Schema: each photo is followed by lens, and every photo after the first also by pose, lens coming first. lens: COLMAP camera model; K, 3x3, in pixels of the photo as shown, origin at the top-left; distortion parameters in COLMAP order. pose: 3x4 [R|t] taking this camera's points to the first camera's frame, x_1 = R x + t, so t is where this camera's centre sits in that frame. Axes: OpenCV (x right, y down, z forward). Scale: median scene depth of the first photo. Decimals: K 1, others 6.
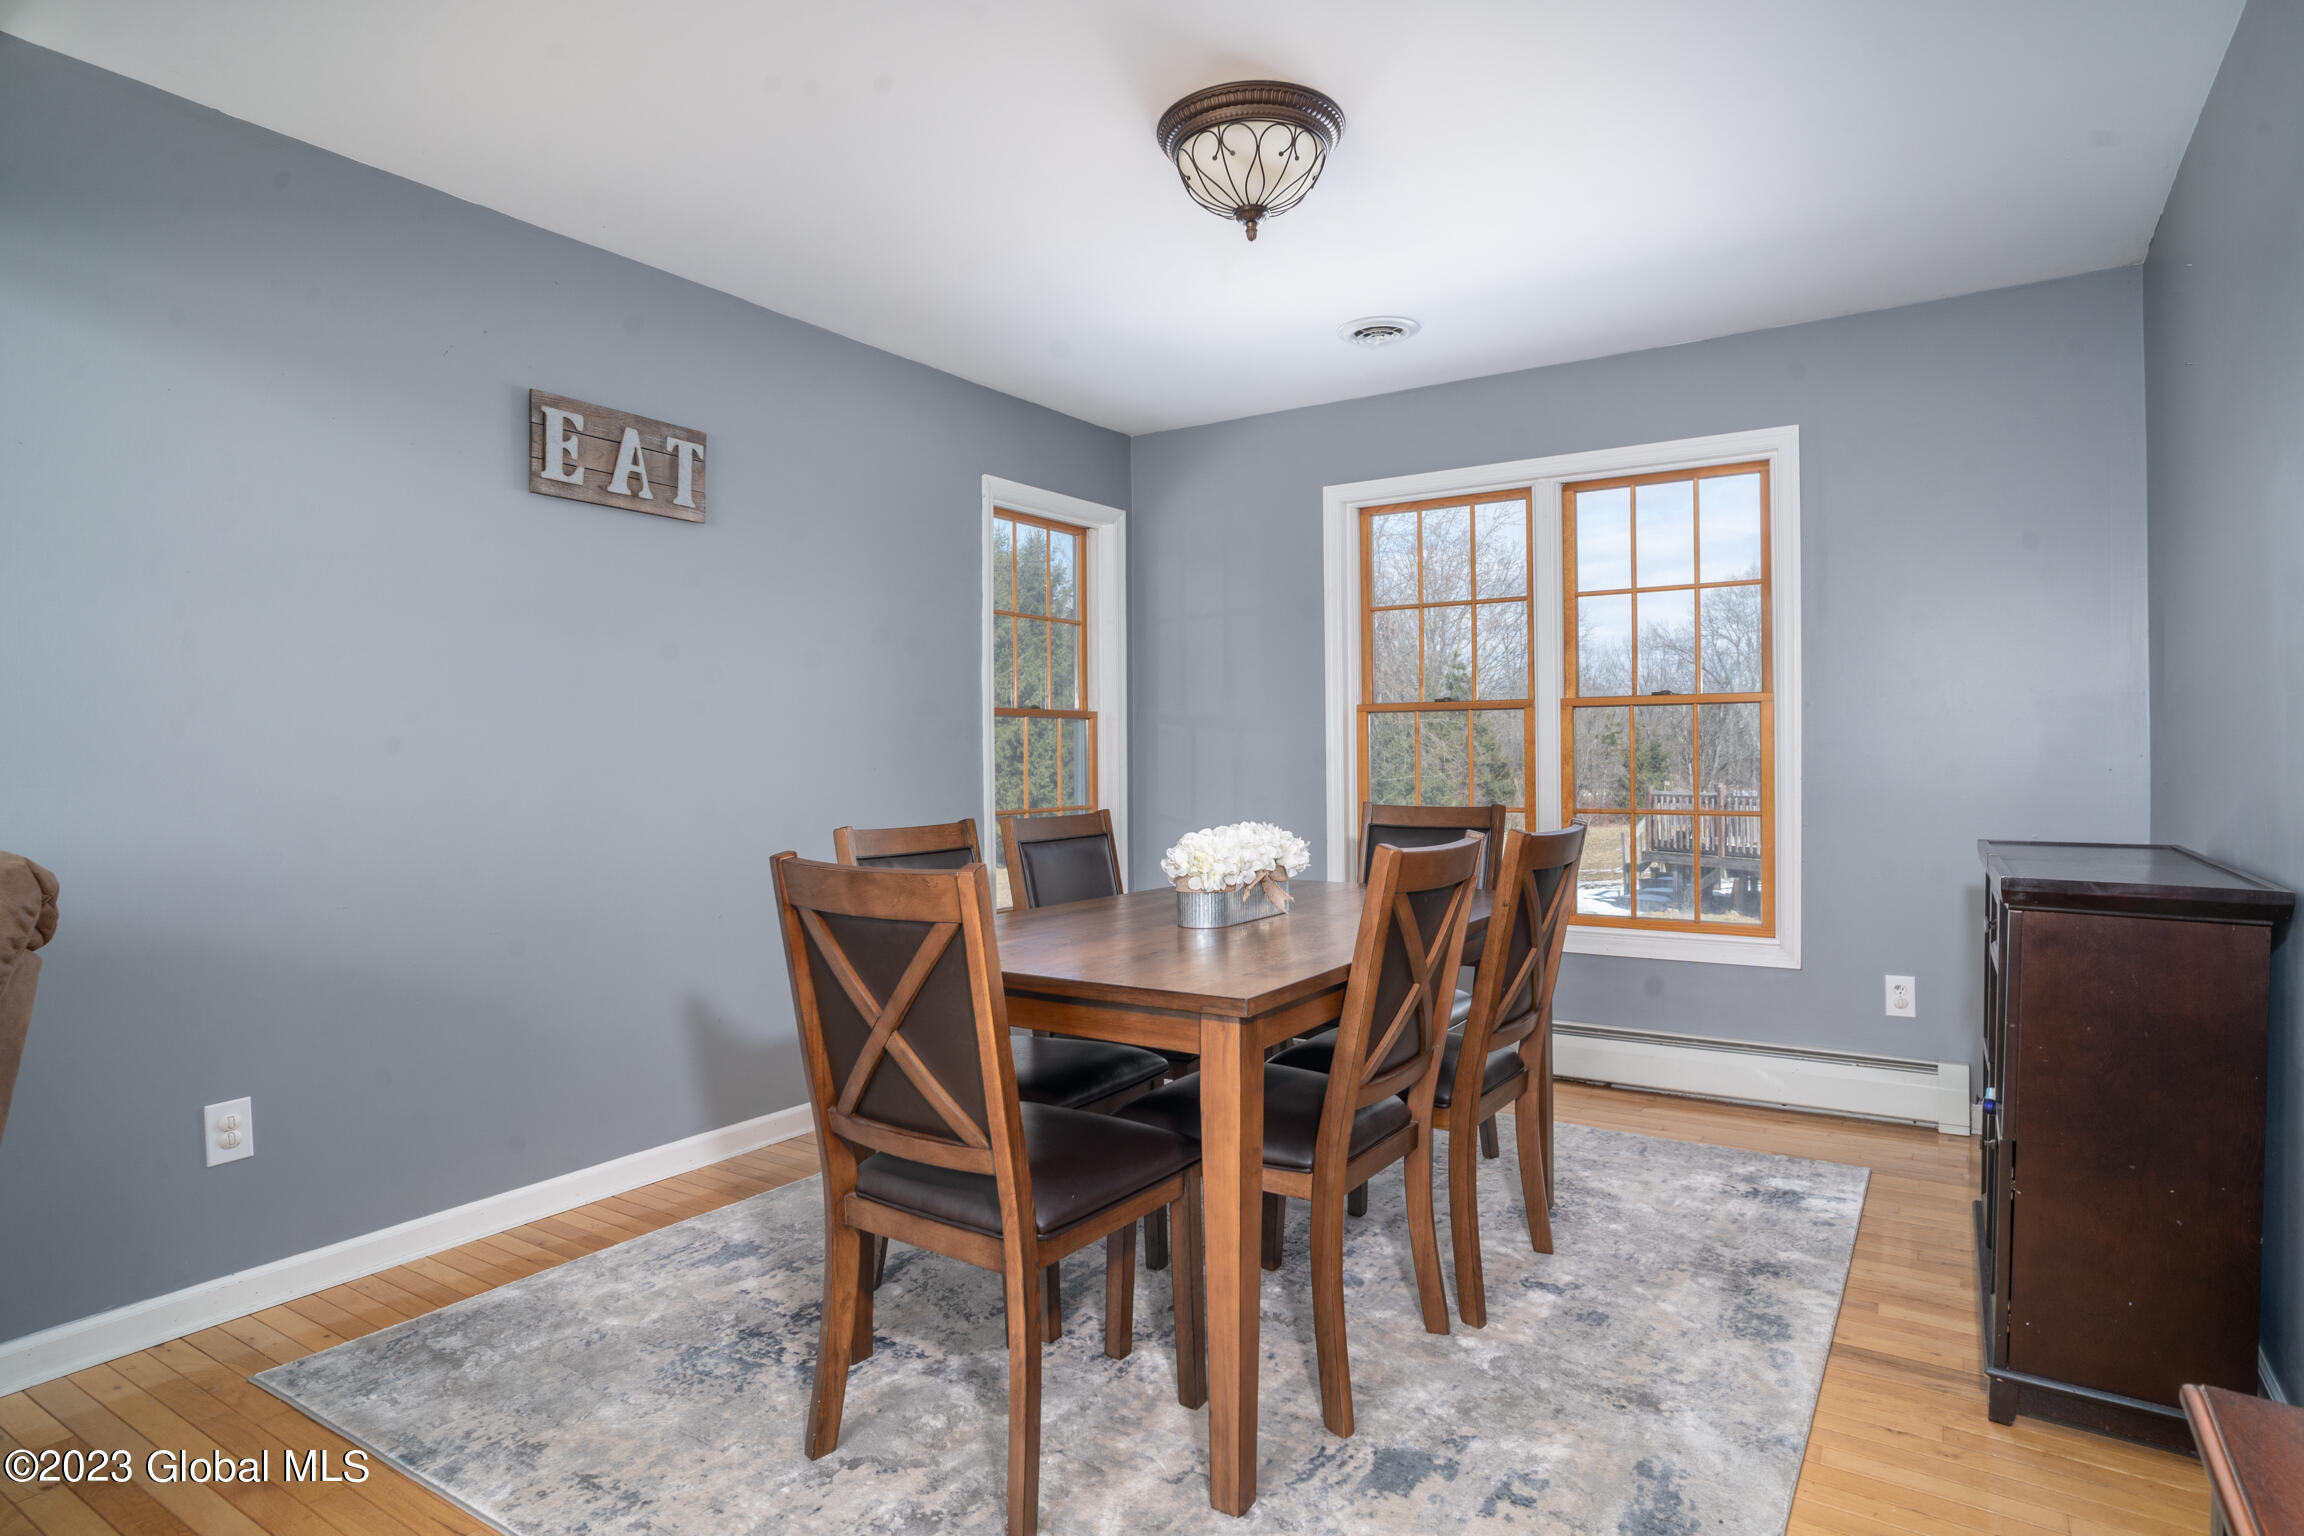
lens RADIAL K [[1230.7, 0, 1165.5], [0, 1230.7, 762.1], [0, 0, 1]] dist [-0.045452, 0.022125]
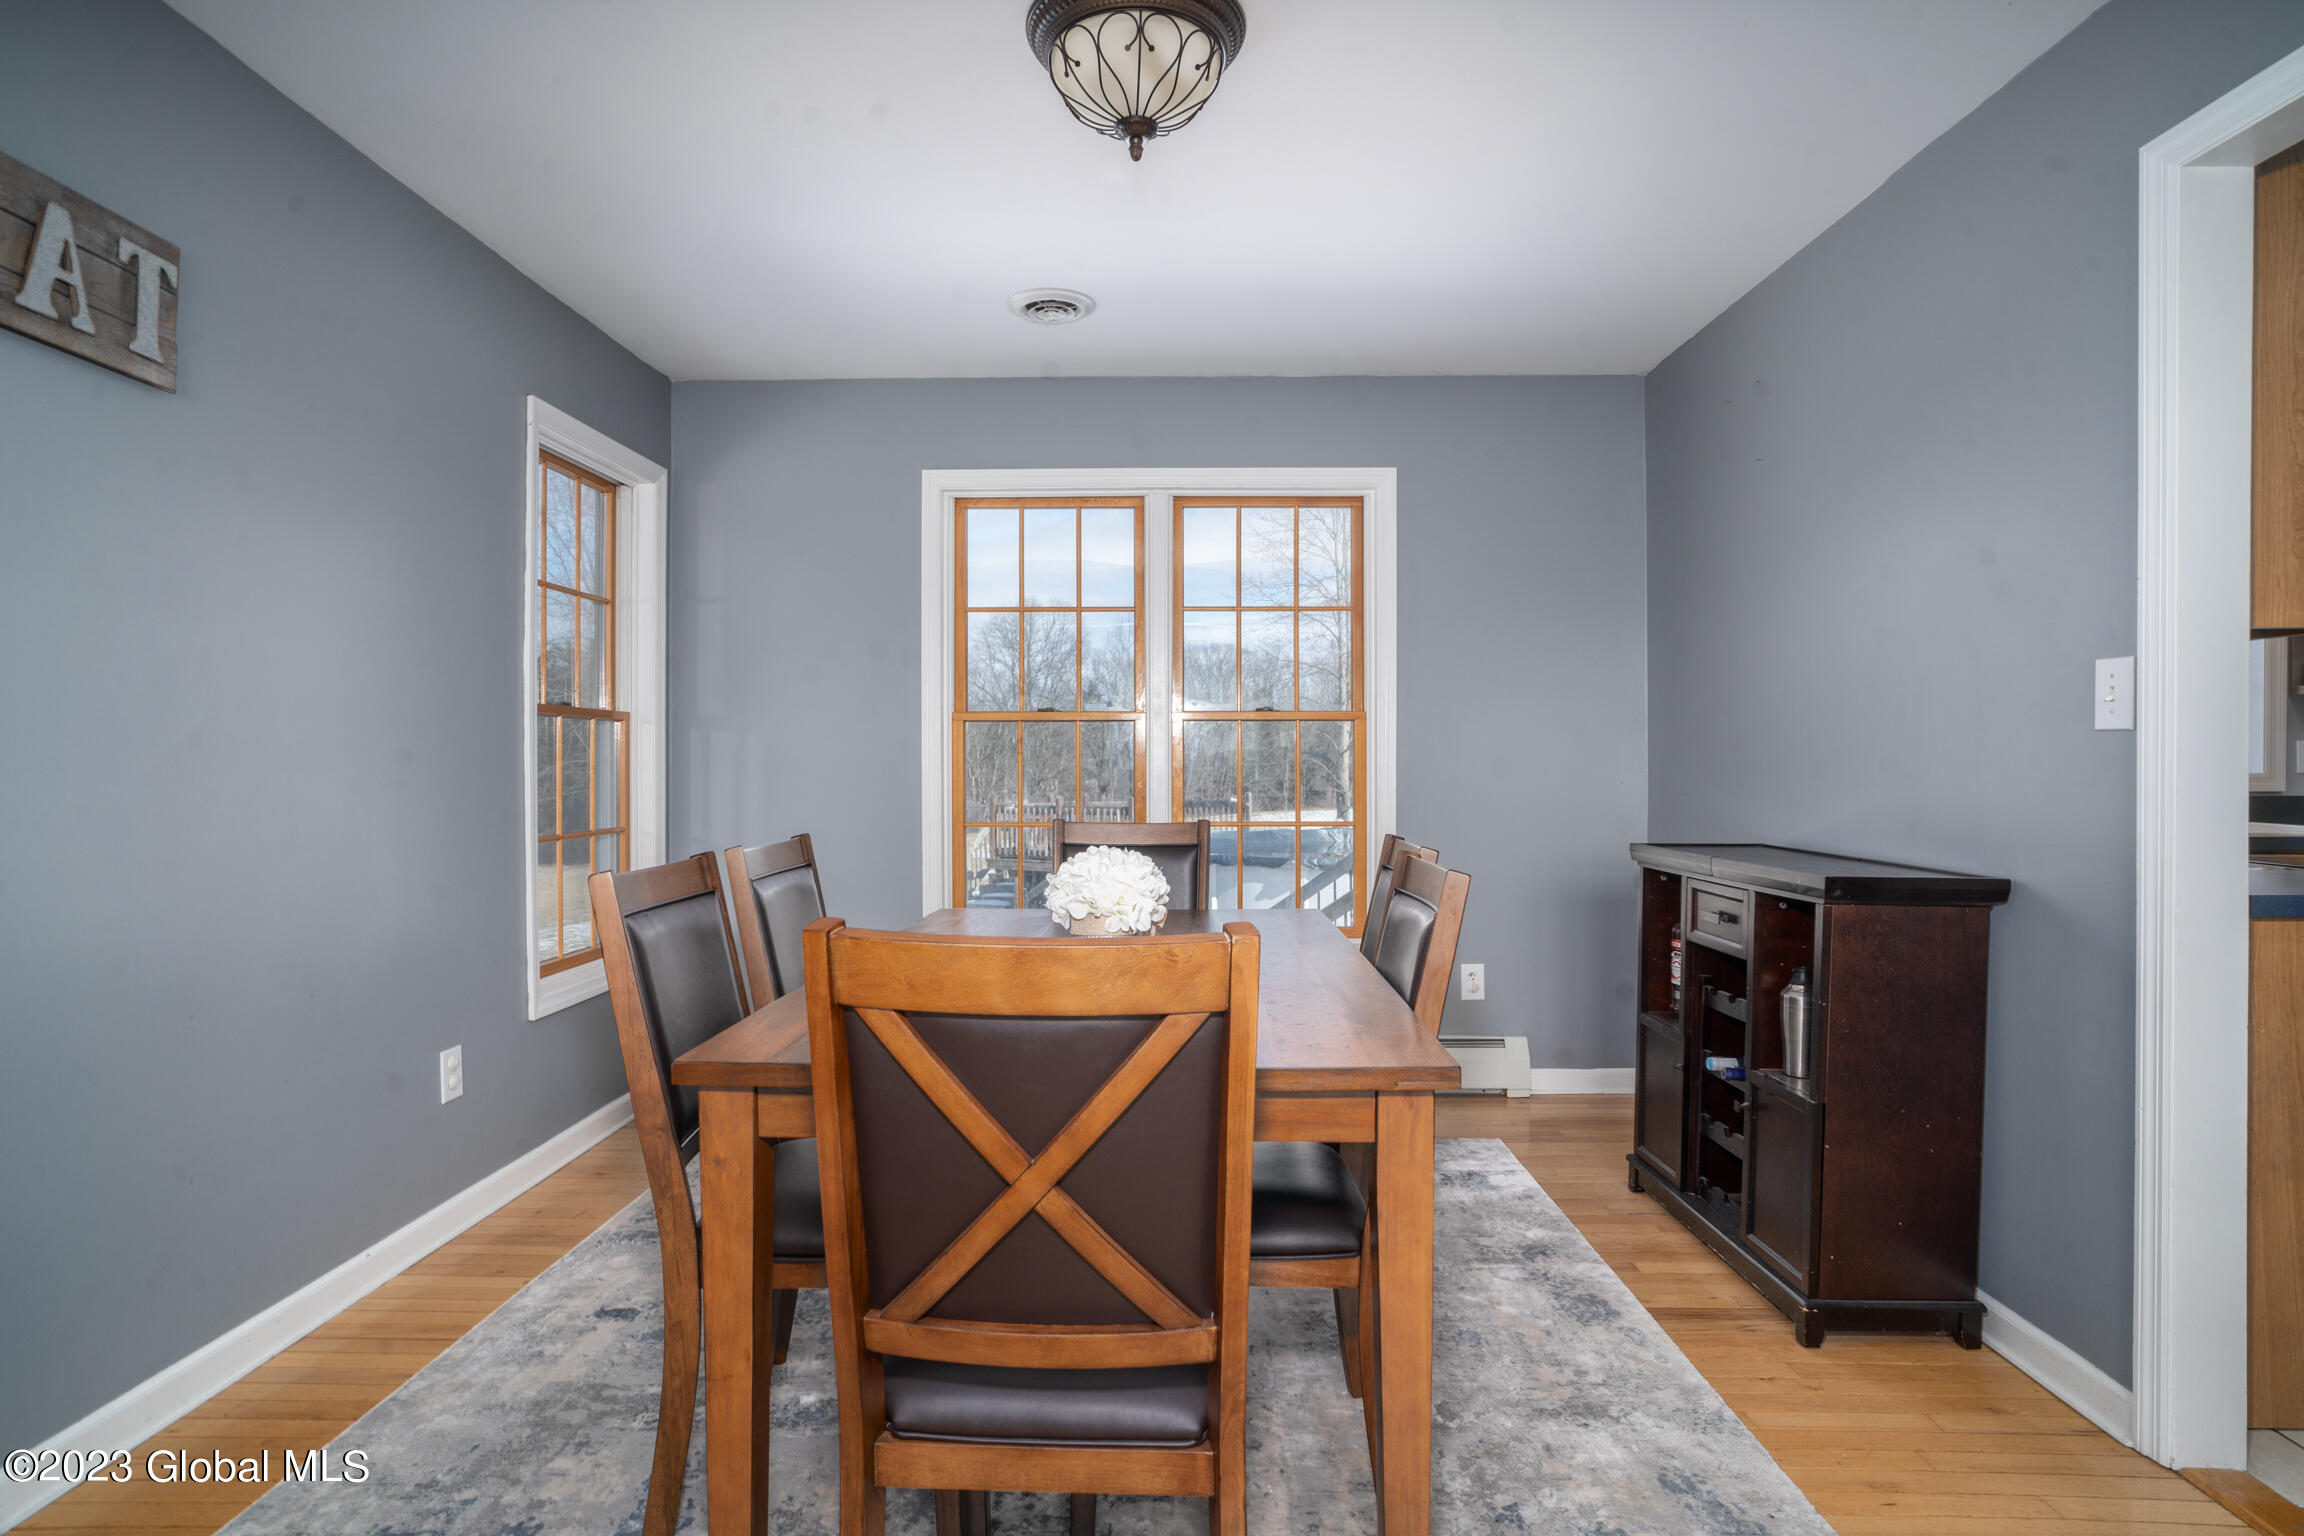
lens RADIAL K [[1210.1, 0, 1152.0], [0, 1210.1, 768.0], [0, 0, 1]] dist [-0.042744, 0.016728]
pose [[0.845988, 0.005051, 0.533179, -0.286394], [-0.002197, 0.999980, -0.005986, -0.000148], [-0.533198, 0.003893, 0.845982, 0.231225]]
